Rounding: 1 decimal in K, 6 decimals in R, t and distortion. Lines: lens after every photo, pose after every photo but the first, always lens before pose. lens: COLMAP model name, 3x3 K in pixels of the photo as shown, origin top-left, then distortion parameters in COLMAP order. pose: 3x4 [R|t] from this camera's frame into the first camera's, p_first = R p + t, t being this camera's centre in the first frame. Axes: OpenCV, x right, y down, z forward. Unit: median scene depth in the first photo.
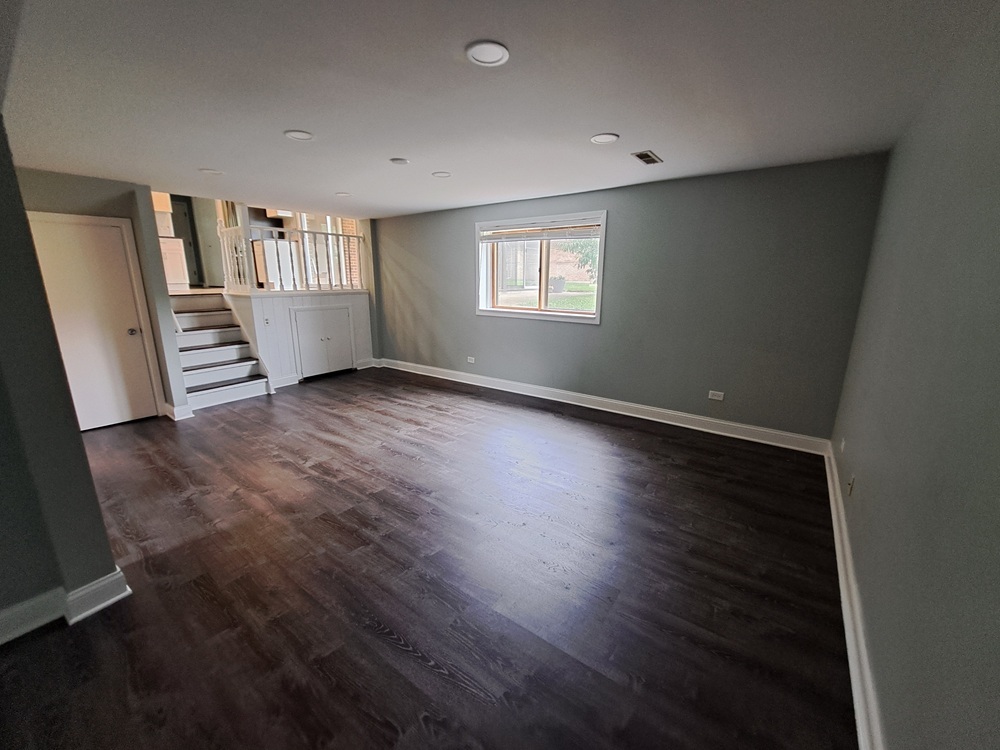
lens RADIAL K [[395.9, 0, 503.0], [0, 395.9, 369.0], [0, 0, 1]] dist [-0.014647, -0.000460]
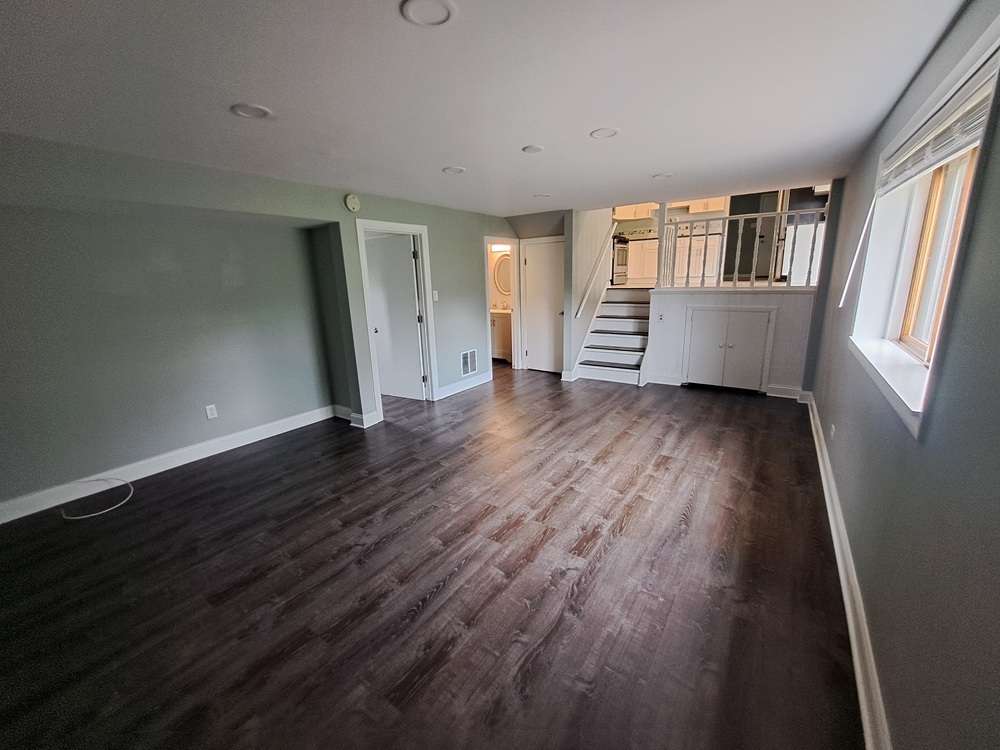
lens RADIAL K [[395.9, 0, 499.2], [0, 395.9, 373.2], [0, 0, 1]] dist [-0.014647, -0.000460]
pose [[0.013906, 0.235929, -0.971671, 0.565042], [-0.193412, 0.954047, 0.228882, -0.185861], [0.981019, 0.184750, 0.058898, 0.771582]]
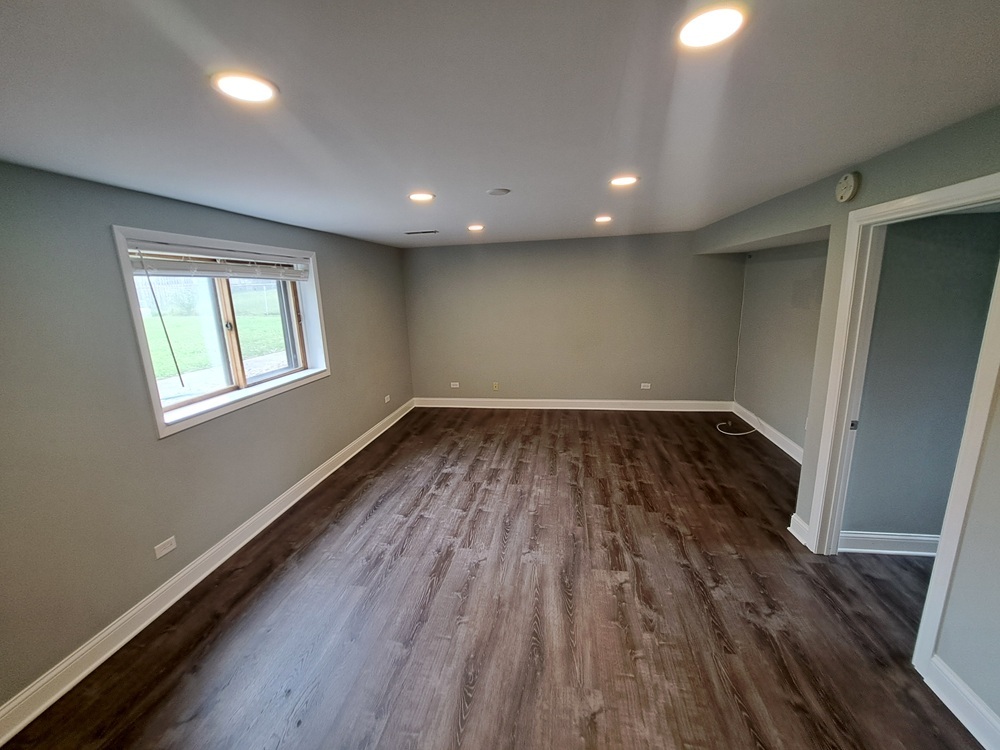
lens RADIAL K [[395.9, 0, 498.0], [0, 395.9, 376.2], [0, 0, 1]] dist [-0.014647, -0.000460]
pose [[-0.448496, -0.179175, 0.875641, -0.825758], [0.238829, 0.920052, 0.310589, -0.340301], [-0.861285, 0.348426, -0.369848, 1.140581]]
